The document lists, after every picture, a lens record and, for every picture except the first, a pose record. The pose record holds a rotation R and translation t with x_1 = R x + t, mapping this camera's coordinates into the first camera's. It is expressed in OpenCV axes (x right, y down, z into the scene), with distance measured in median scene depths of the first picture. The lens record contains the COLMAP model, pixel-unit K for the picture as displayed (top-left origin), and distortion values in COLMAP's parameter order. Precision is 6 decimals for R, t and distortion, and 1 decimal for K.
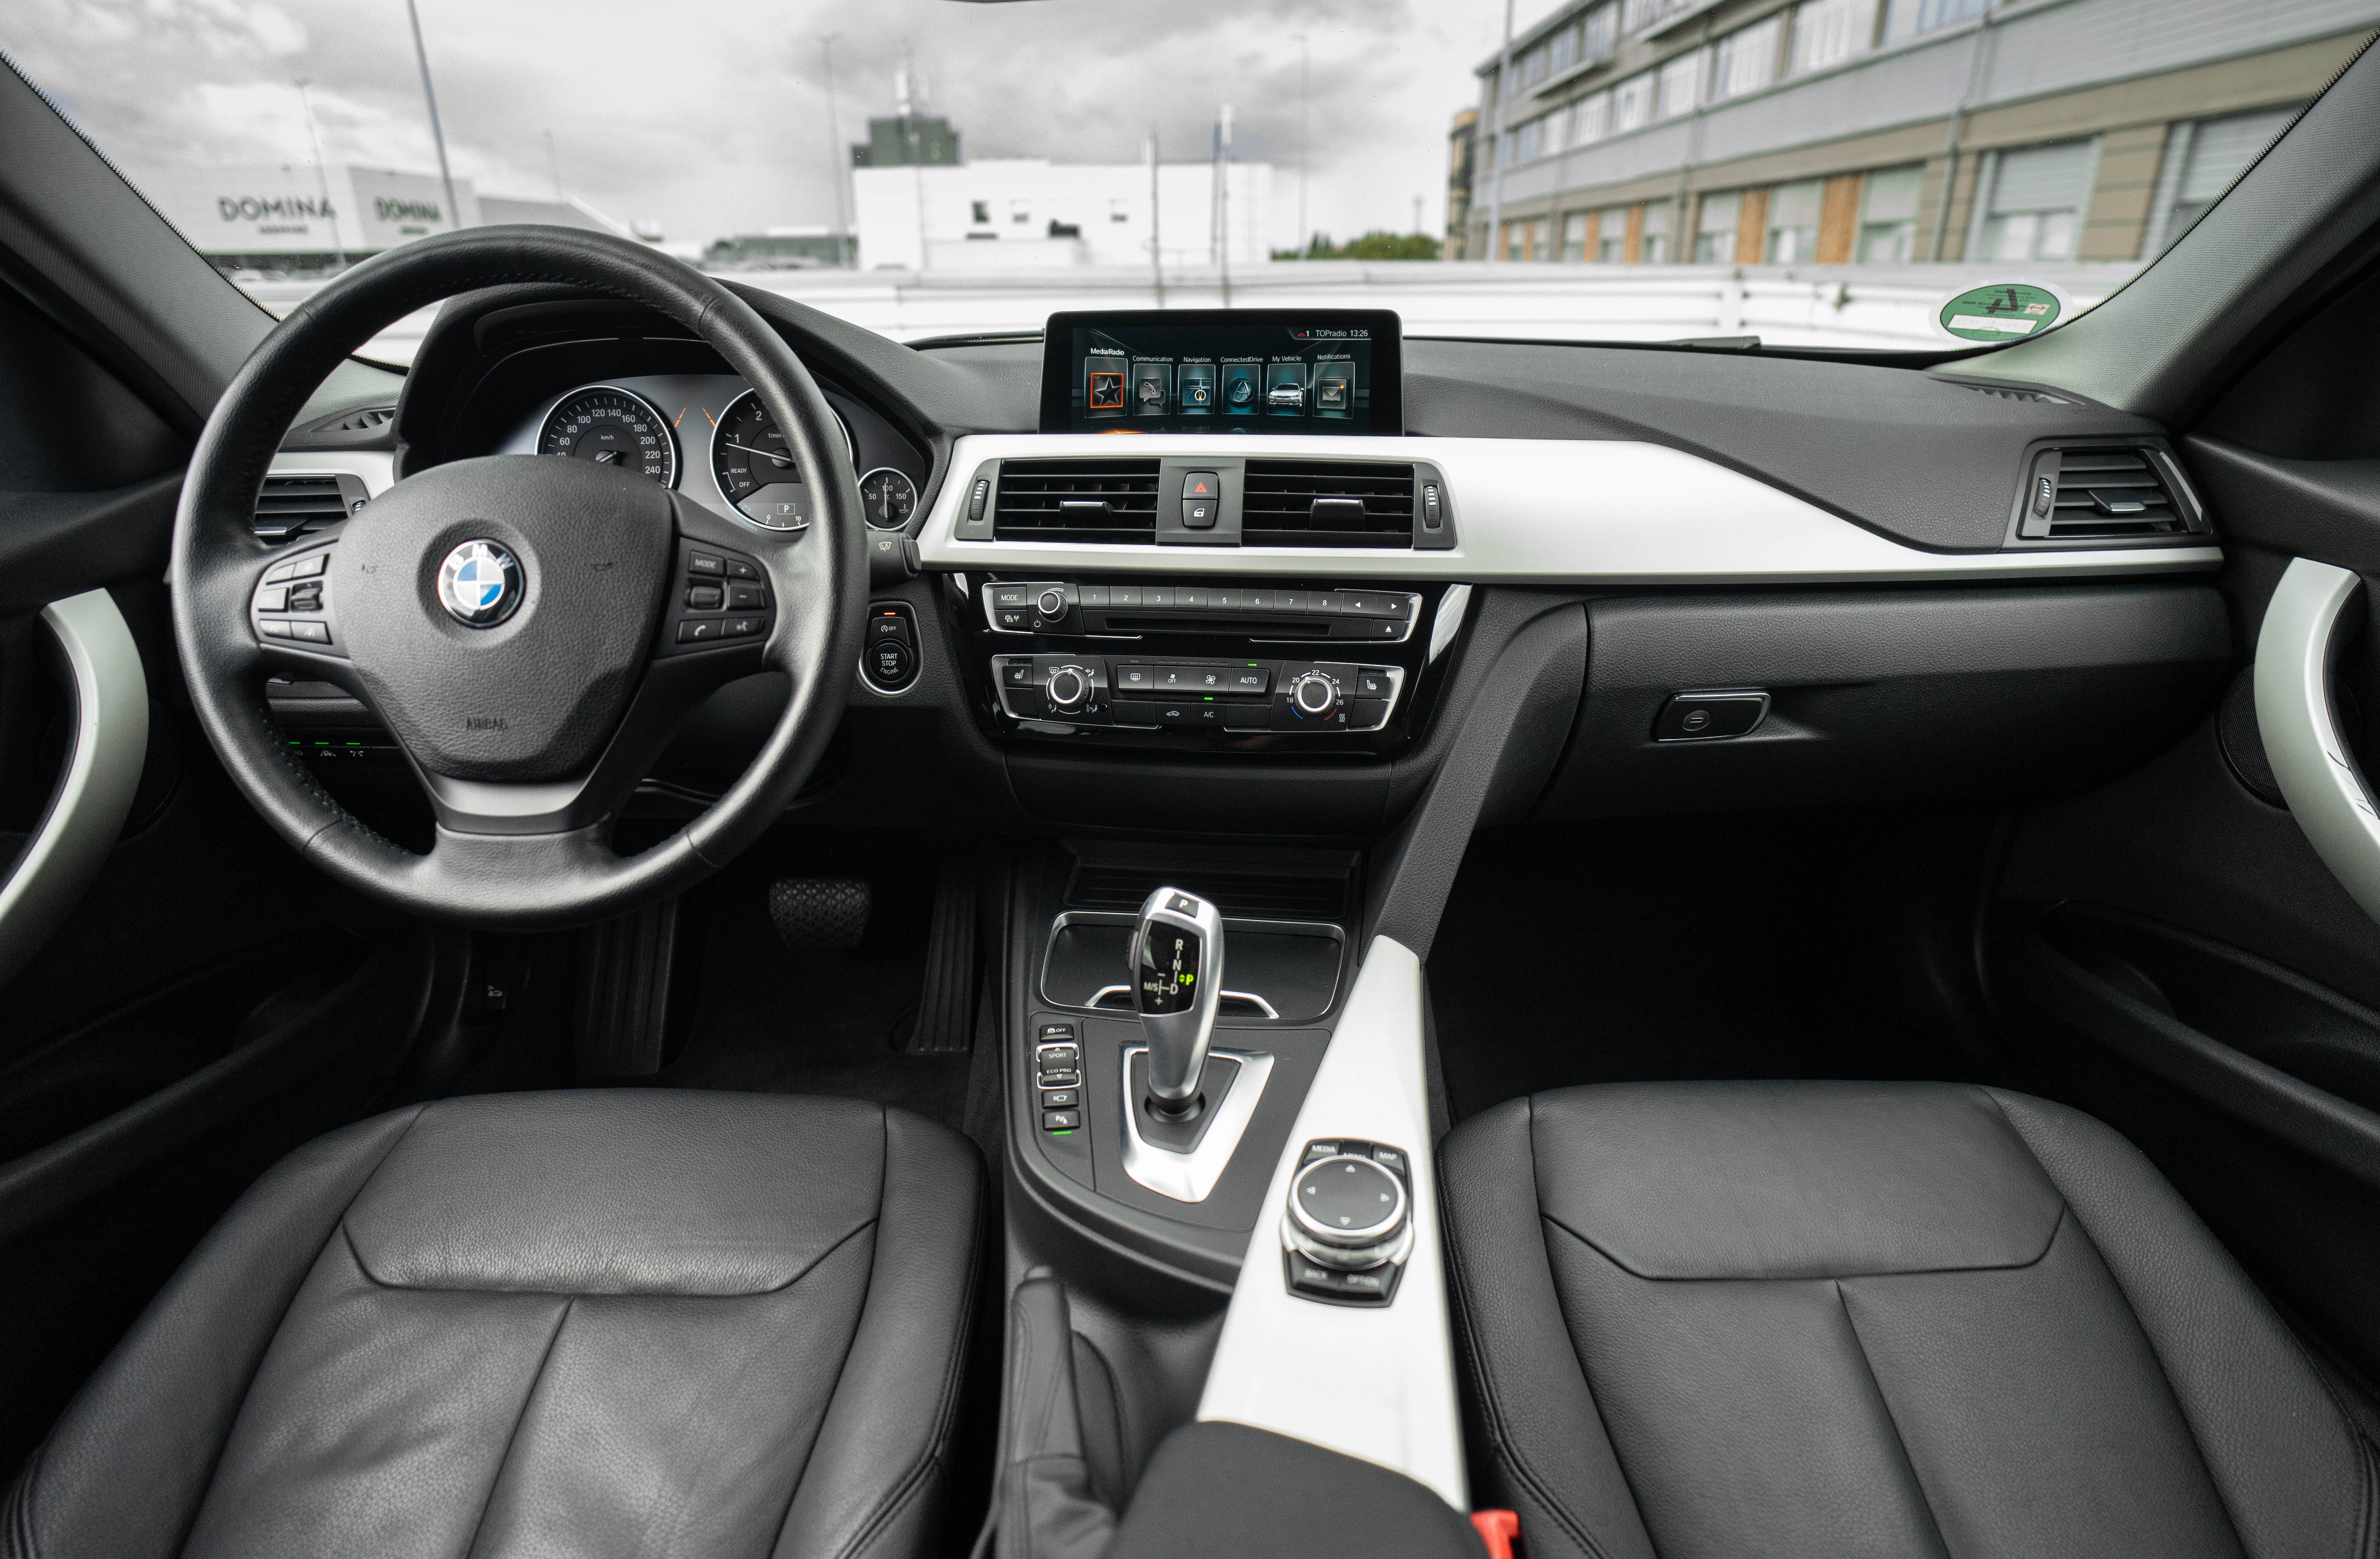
lens RADIAL K [[1263.6, 0, 1190.7], [0, 1263.6, 744.9], [0, 0, 1]] dist [-0.037493, 0.000631]
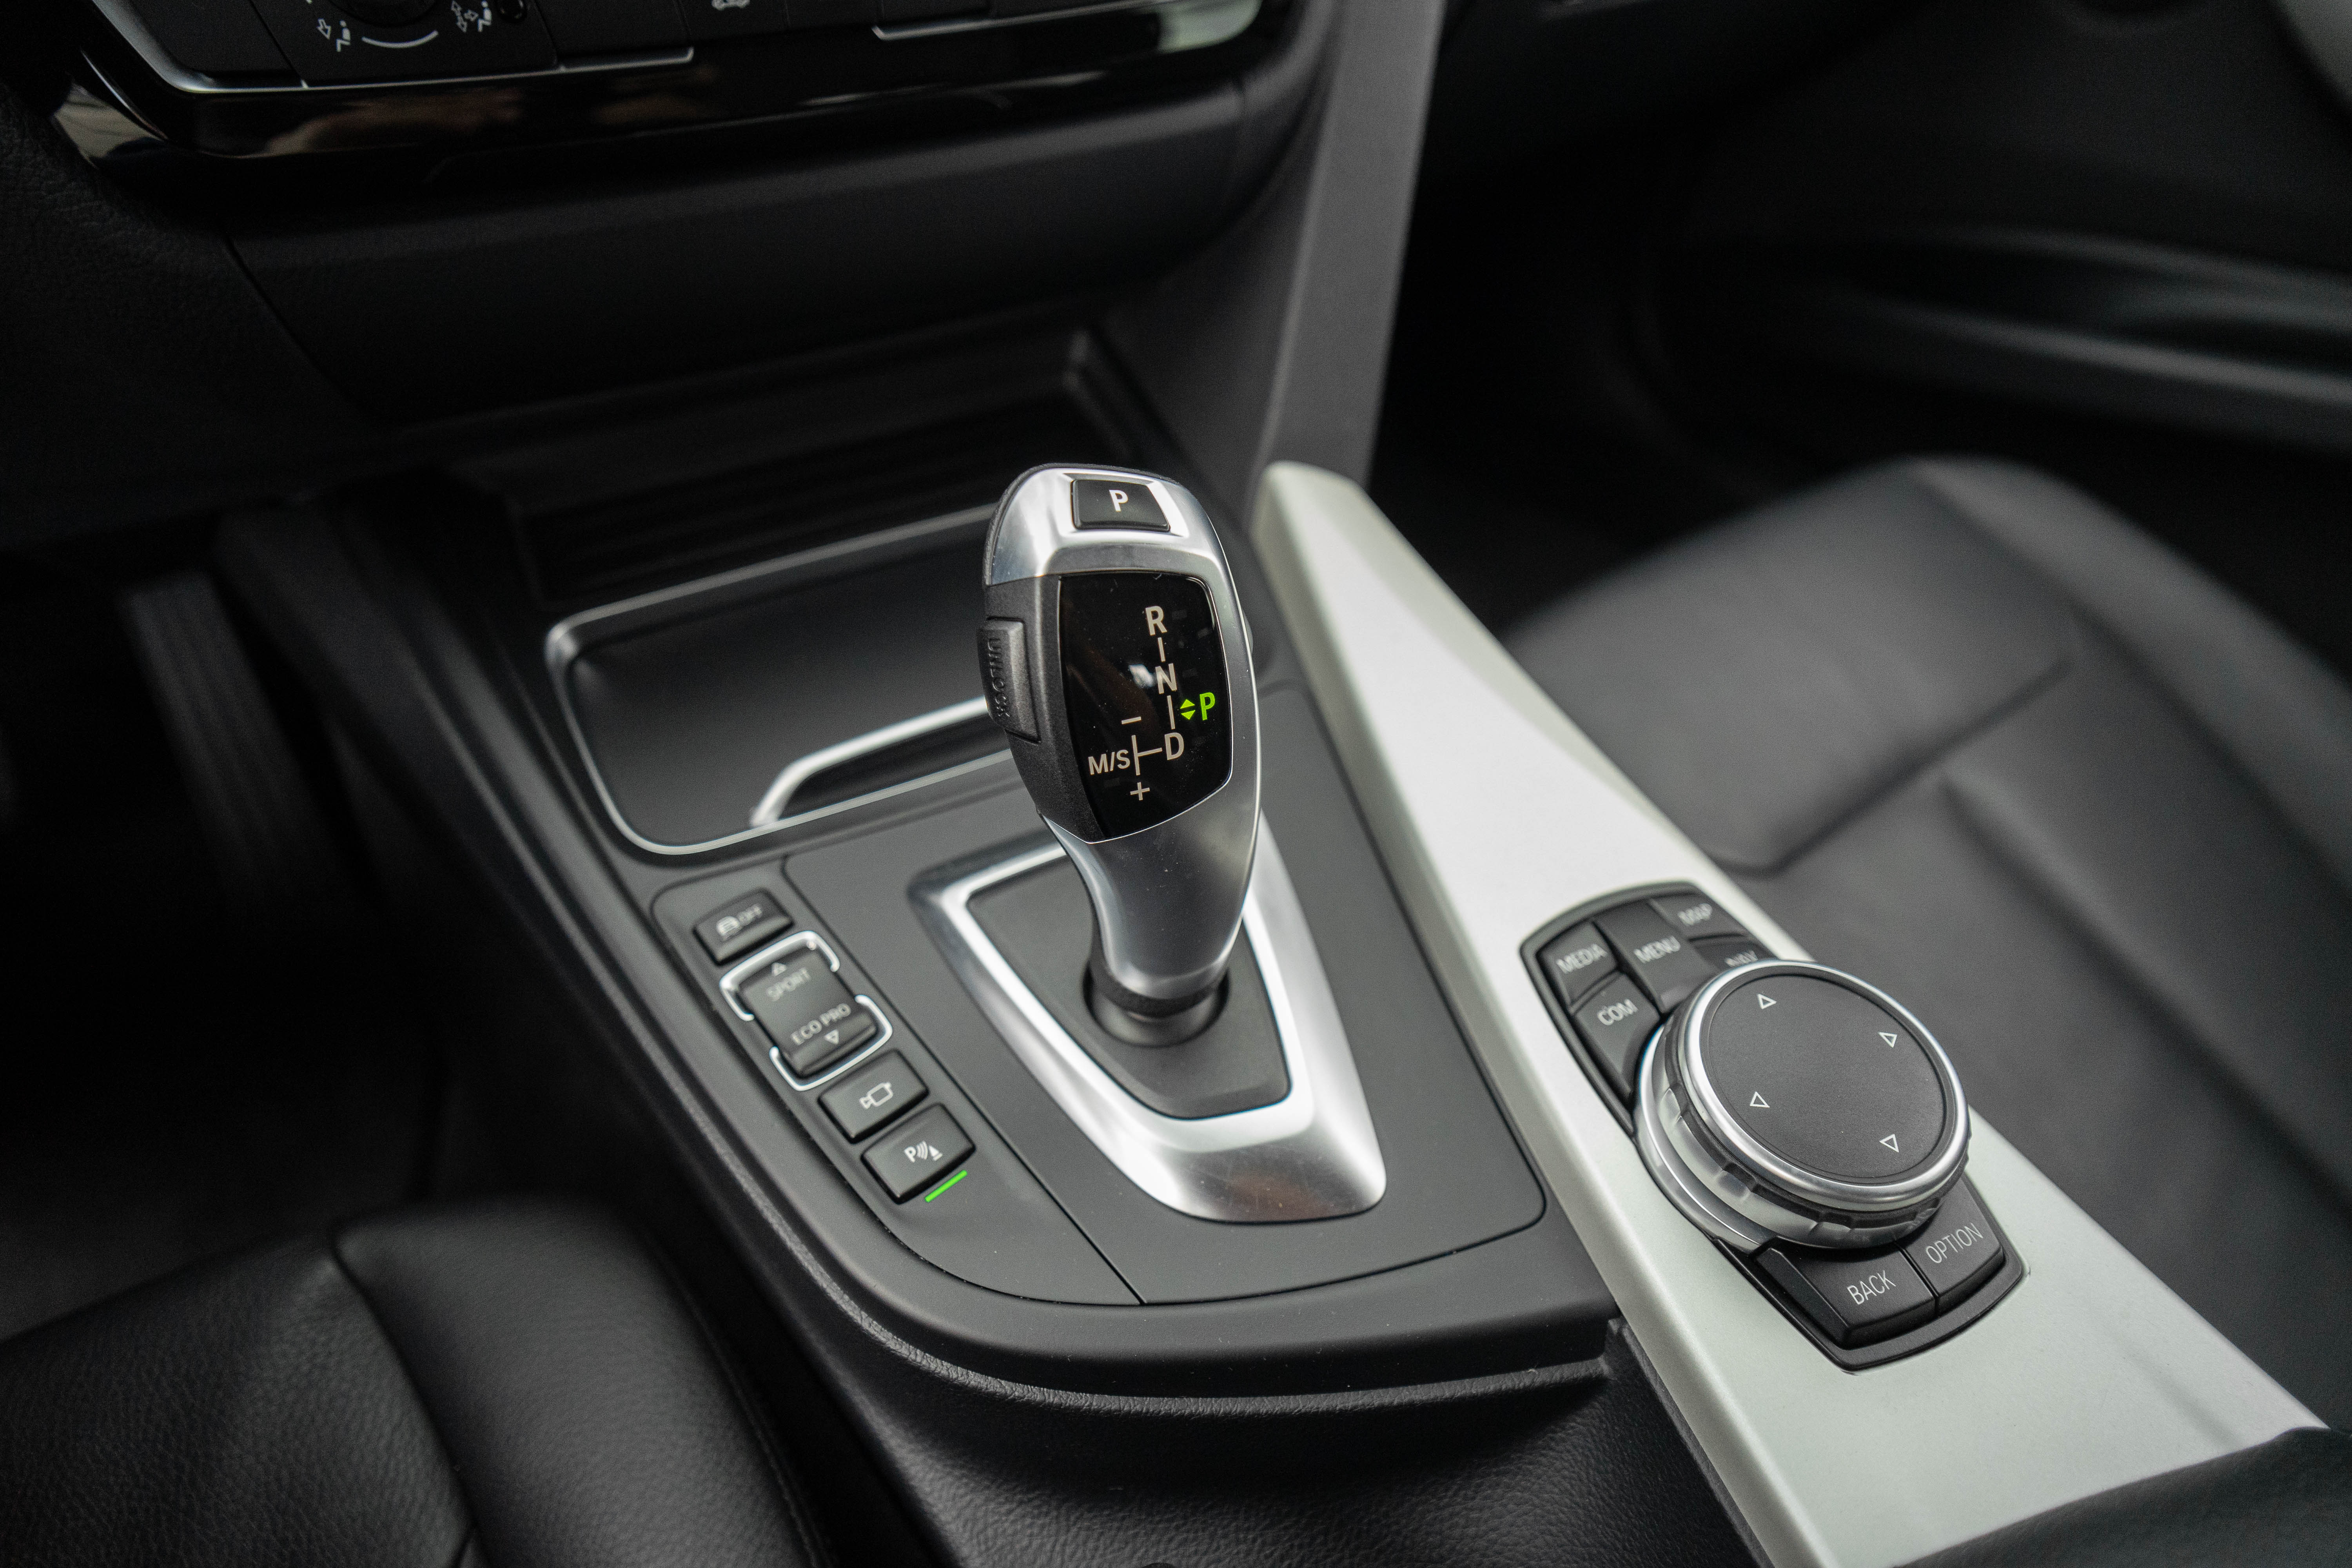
lens RADIAL K [[1235.9, 0, 1184.5], [0, 1235.9, 773.8], [0, 0, 1]] dist [-0.058240, 0.031522]
pose [[0.821221, -0.375690, 0.429481, -0.134211], [0.185089, 0.887356, 0.422304, 0.047064], [-0.539758, -0.267313, 0.798252, 0.603748]]
